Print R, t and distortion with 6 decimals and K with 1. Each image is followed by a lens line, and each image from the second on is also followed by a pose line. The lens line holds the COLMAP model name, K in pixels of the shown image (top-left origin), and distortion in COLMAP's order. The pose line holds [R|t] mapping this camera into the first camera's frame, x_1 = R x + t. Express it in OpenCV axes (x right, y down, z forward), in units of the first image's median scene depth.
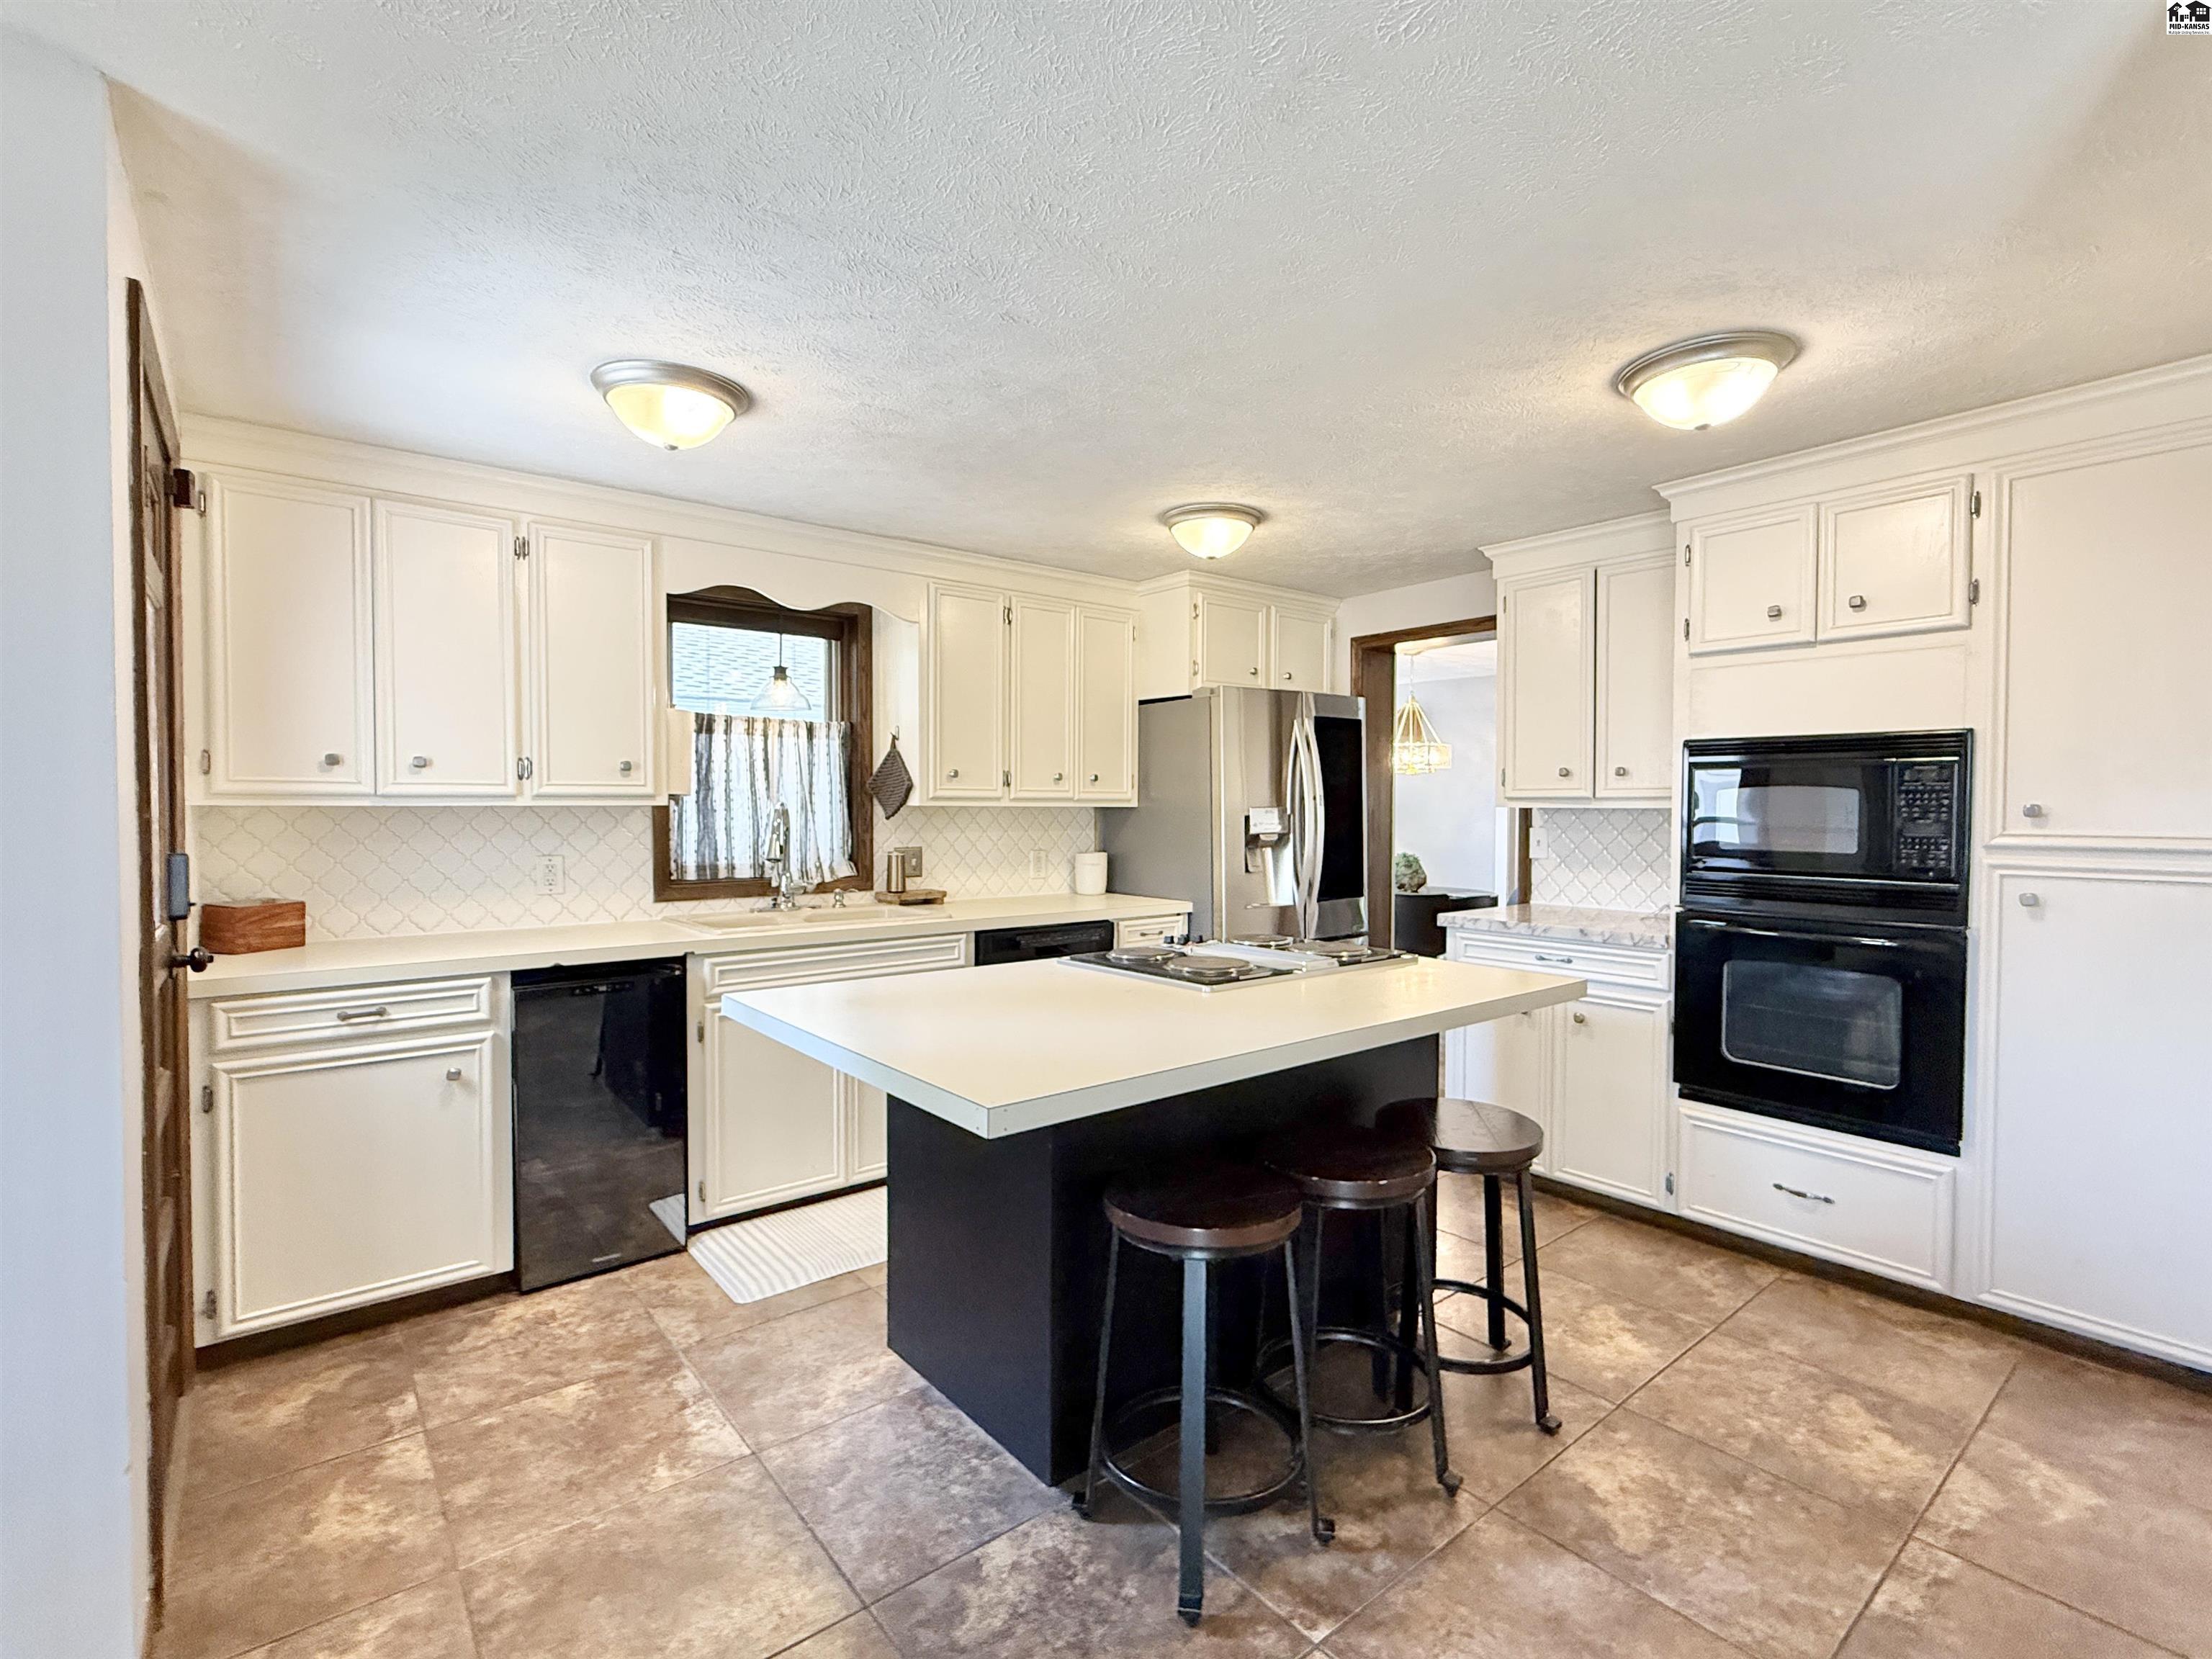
lens RADIAL K [[1023.1, 0, 1101.4], [0, 1023.1, 829.2], [0, 0, 1]] dist [-0.001126, 0.000583]
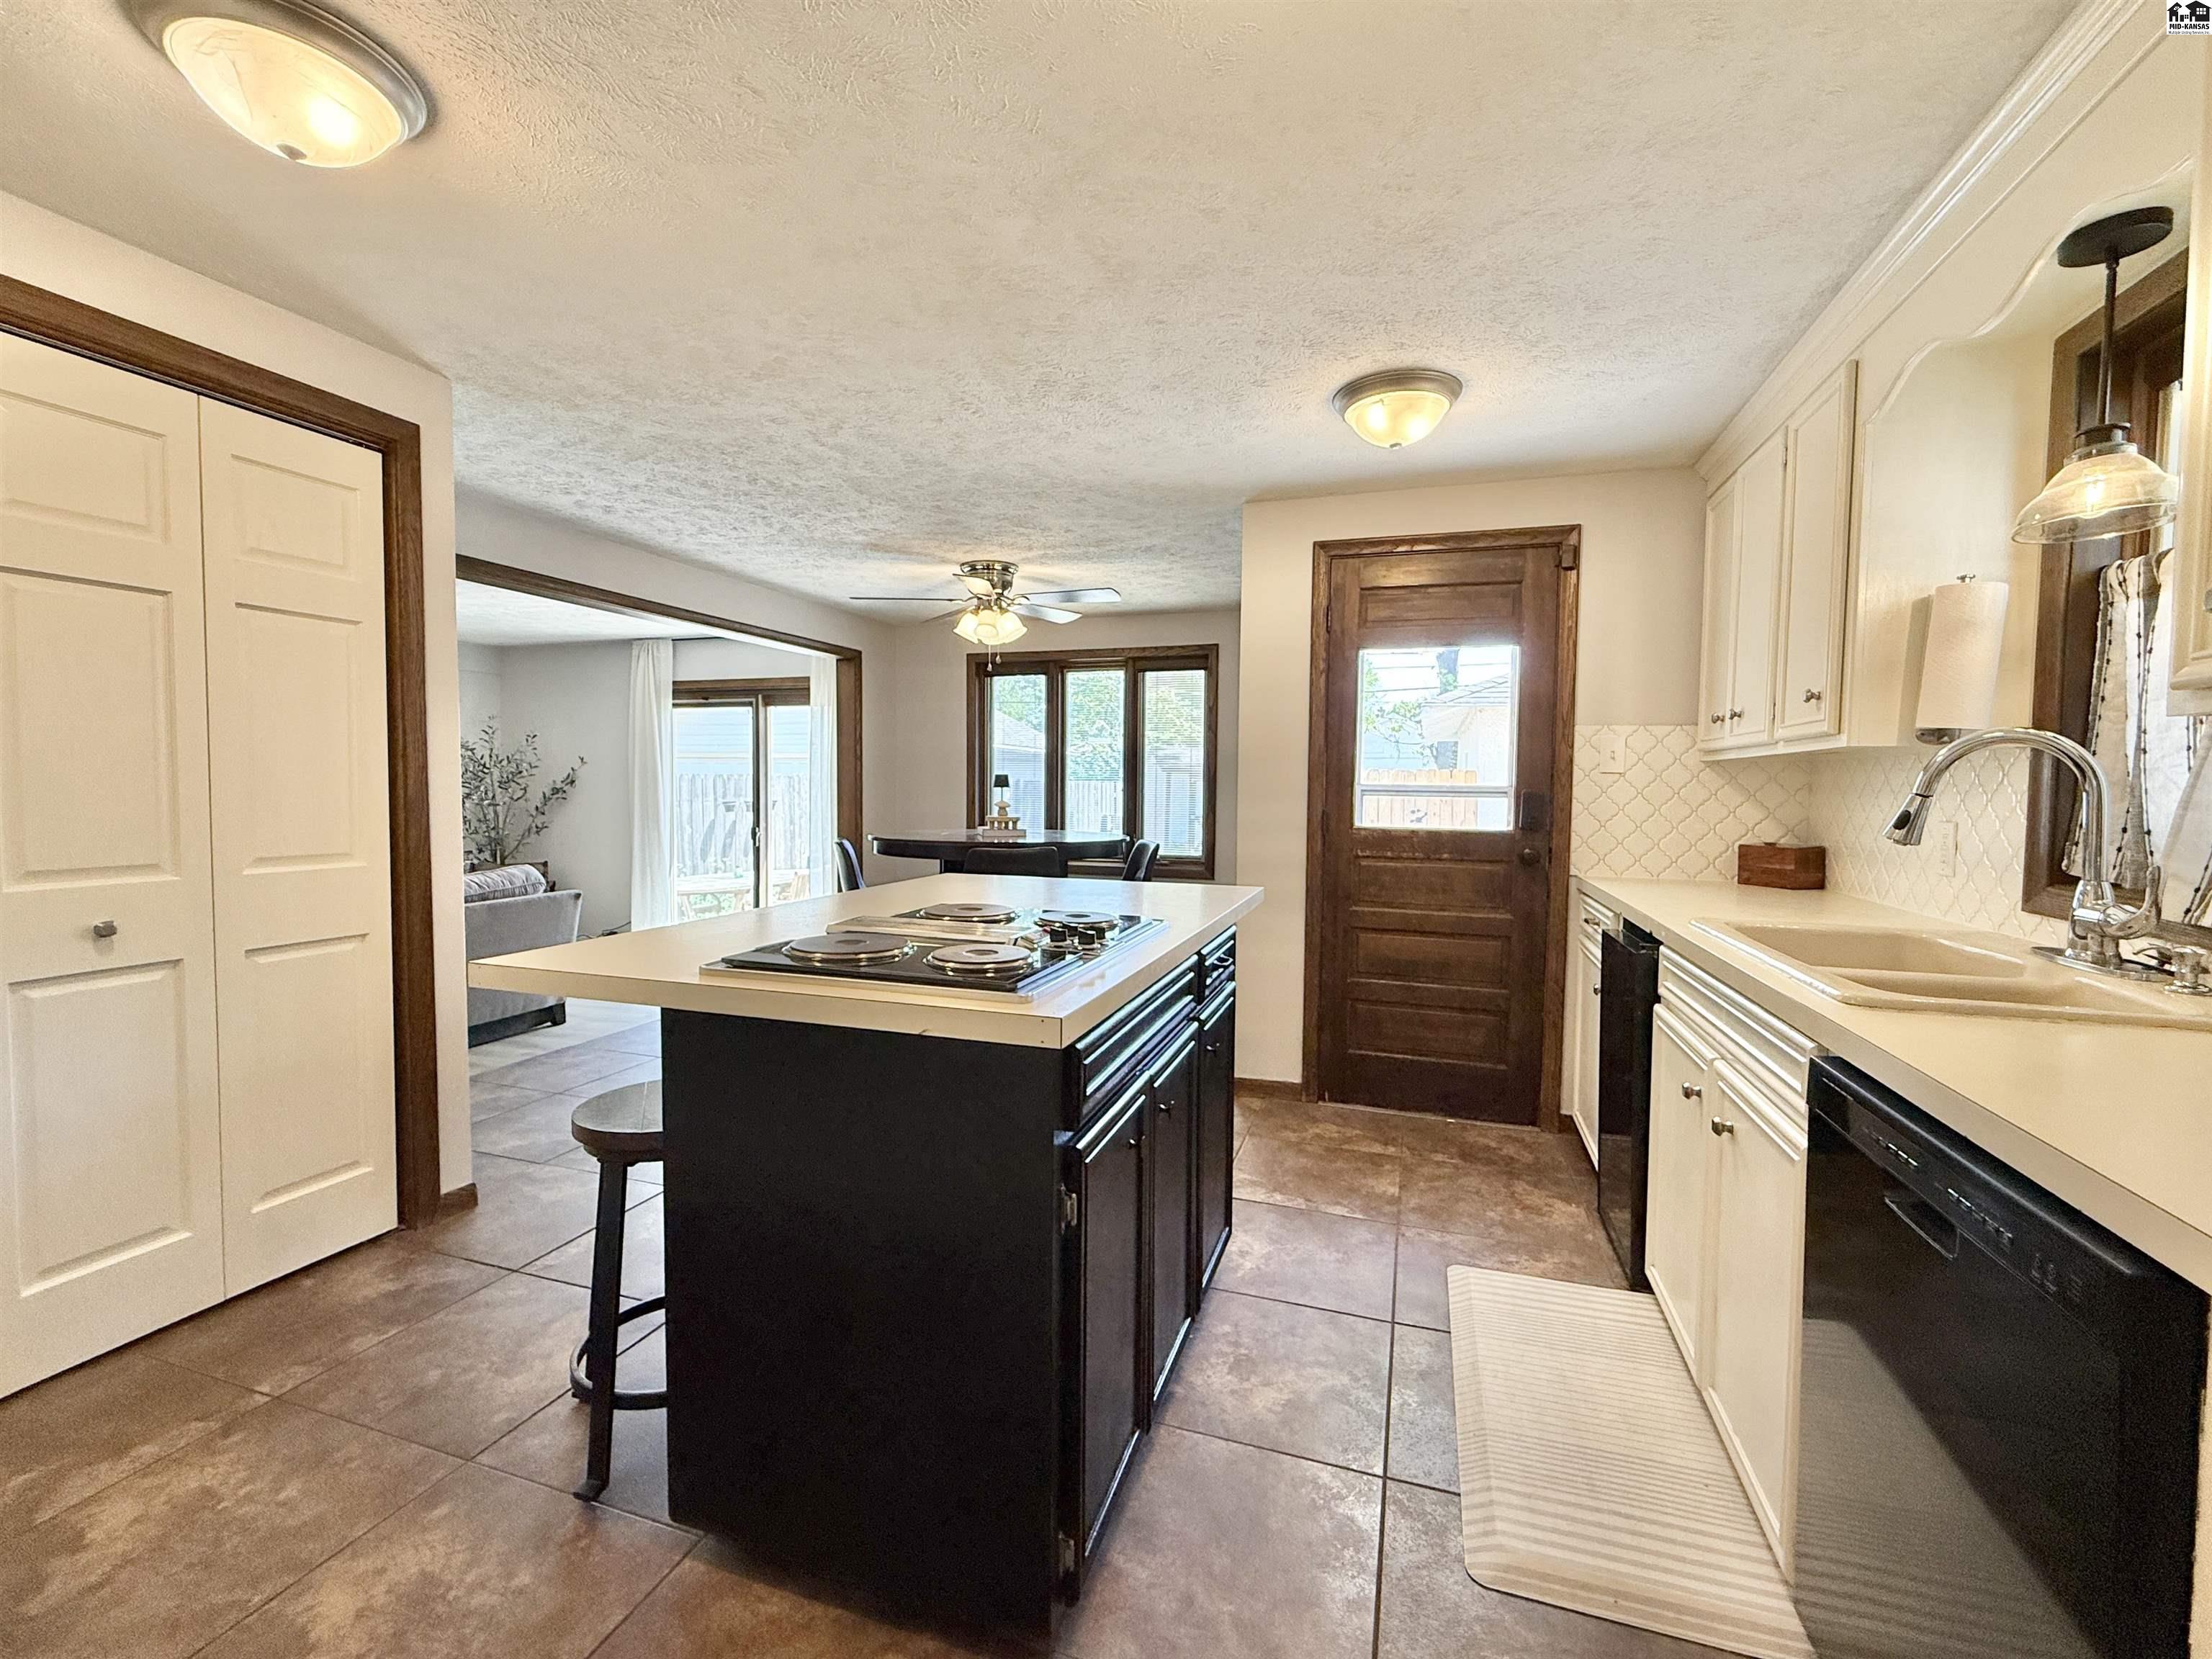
lens RADIAL K [[944.9, 0, 1103.8], [0, 944.9, 827.2], [0, 0, 1]] dist [-0.001522, 0.000303]
pose [[-0.844213, 0.013846, -0.535829, 0.335678], [-0.024064, 0.997679, 0.063694, 0.002446], [0.535467, 0.066665, -0.841921, 1.316987]]
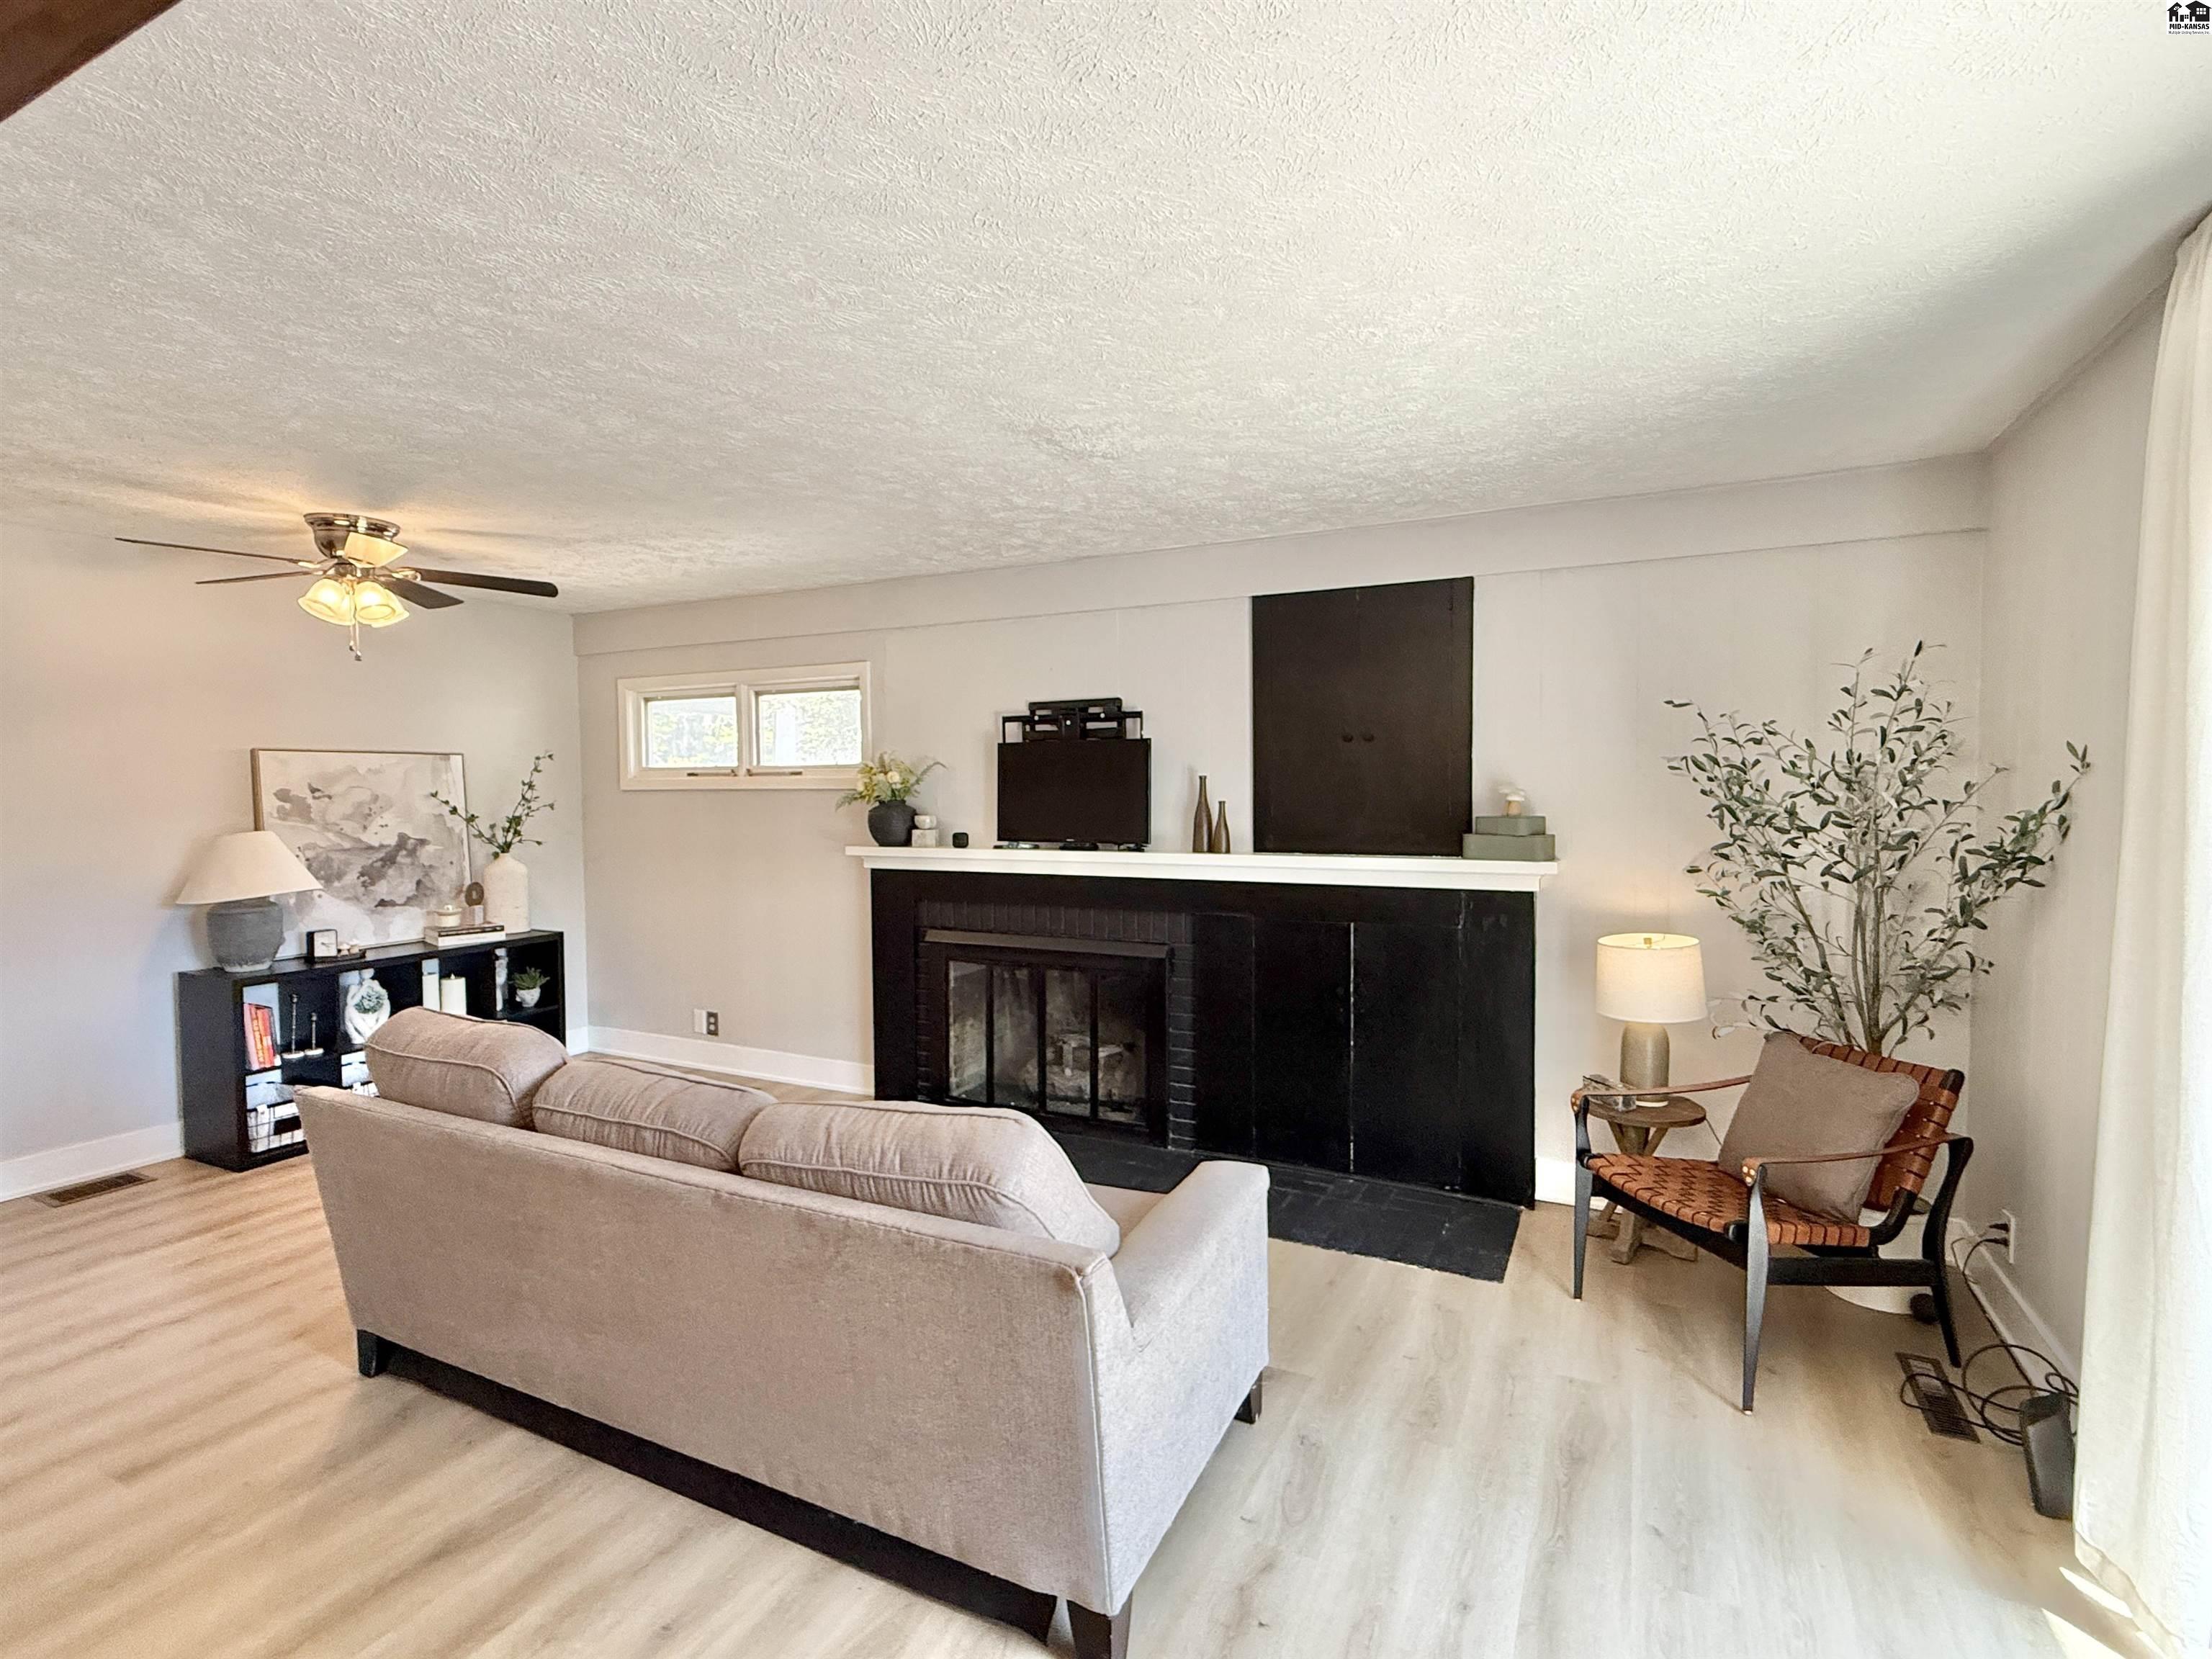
lens RADIAL K [[1064.7, 0, 1103.6], [0, 1064.7, 830.2], [0, 0, 1]] dist [0.004310, -0.000924]
pose [[-0.402090, -0.043877, 0.914548, -0.255484], [0.029900, 0.997689, 0.061012, 0.001924], [-0.915112, 0.051877, -0.399849, -0.434846]]
